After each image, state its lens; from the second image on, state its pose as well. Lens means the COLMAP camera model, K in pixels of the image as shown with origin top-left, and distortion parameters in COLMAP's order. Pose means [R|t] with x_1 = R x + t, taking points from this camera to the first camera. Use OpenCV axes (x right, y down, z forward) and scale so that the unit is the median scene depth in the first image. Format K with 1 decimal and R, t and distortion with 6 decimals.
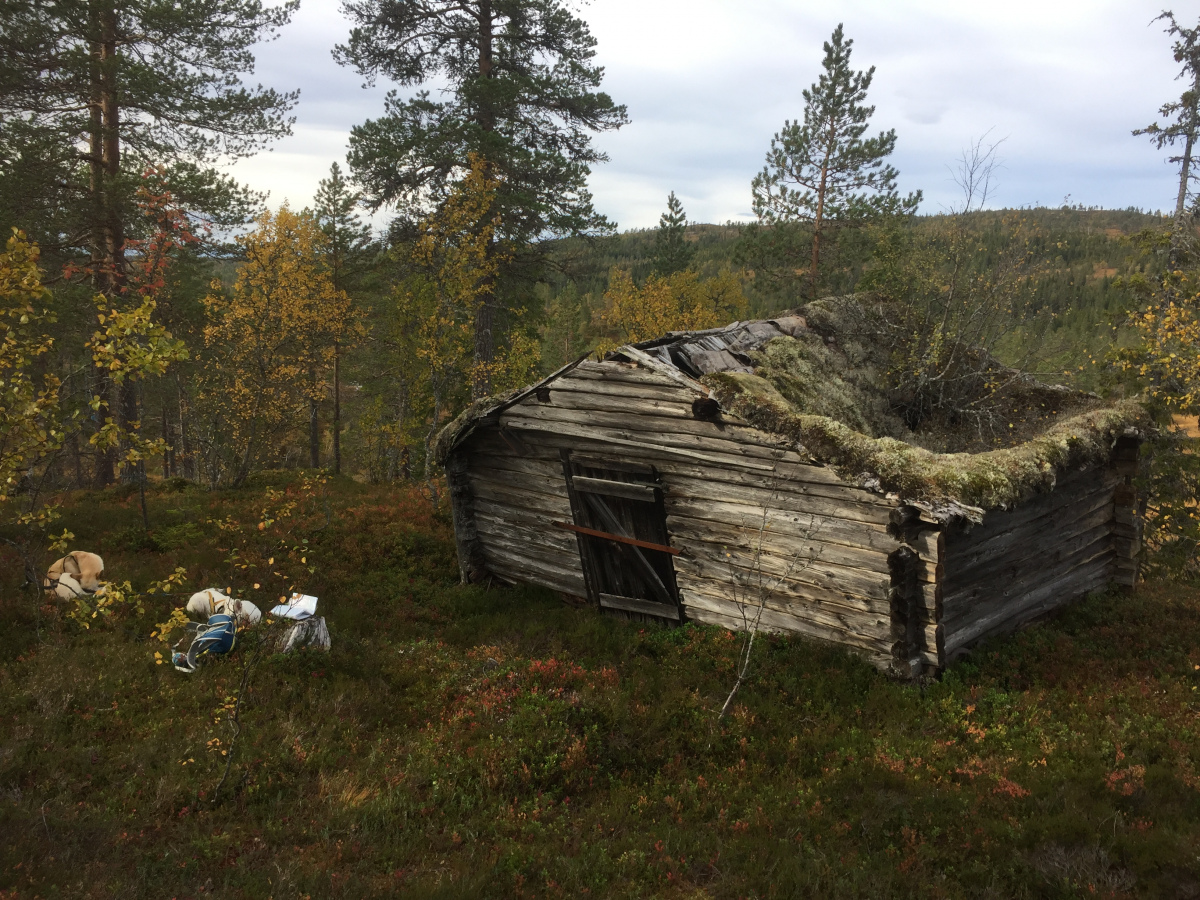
lens RADIAL K [[979.1, 0, 604.9], [0, 979.1, 451.1], [0, 0, 1]] dist [0.079922, -0.091739]
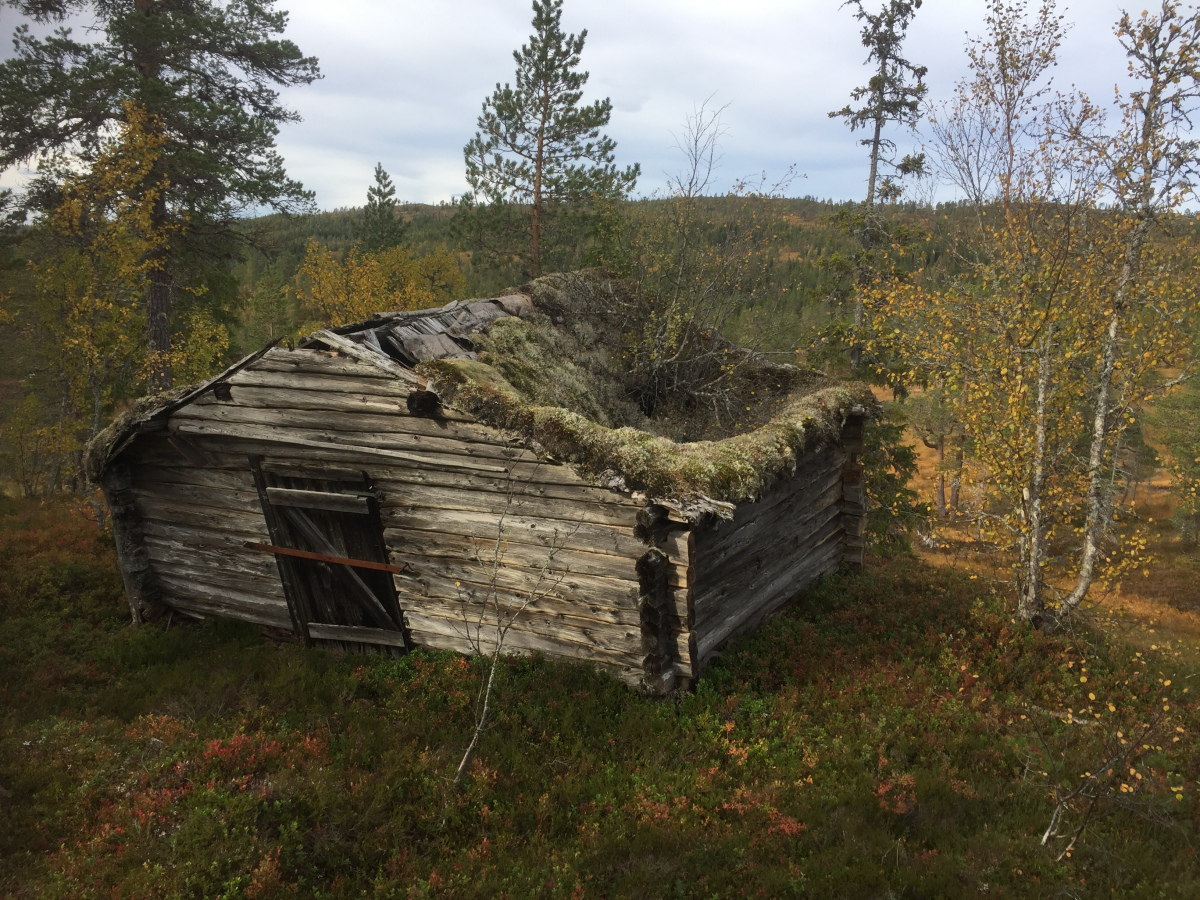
lens RADIAL K [[994.7, 0, 581.8], [0, 994.7, 446.2], [0, 0, 1]] dist [0.075686, -0.088067]
pose [[0.967148, -0.047069, 0.249819, 0.015052], [0.044247, 0.998878, 0.016902, -0.012174], [-0.250334, -0.005293, 0.968145, 0.109254]]
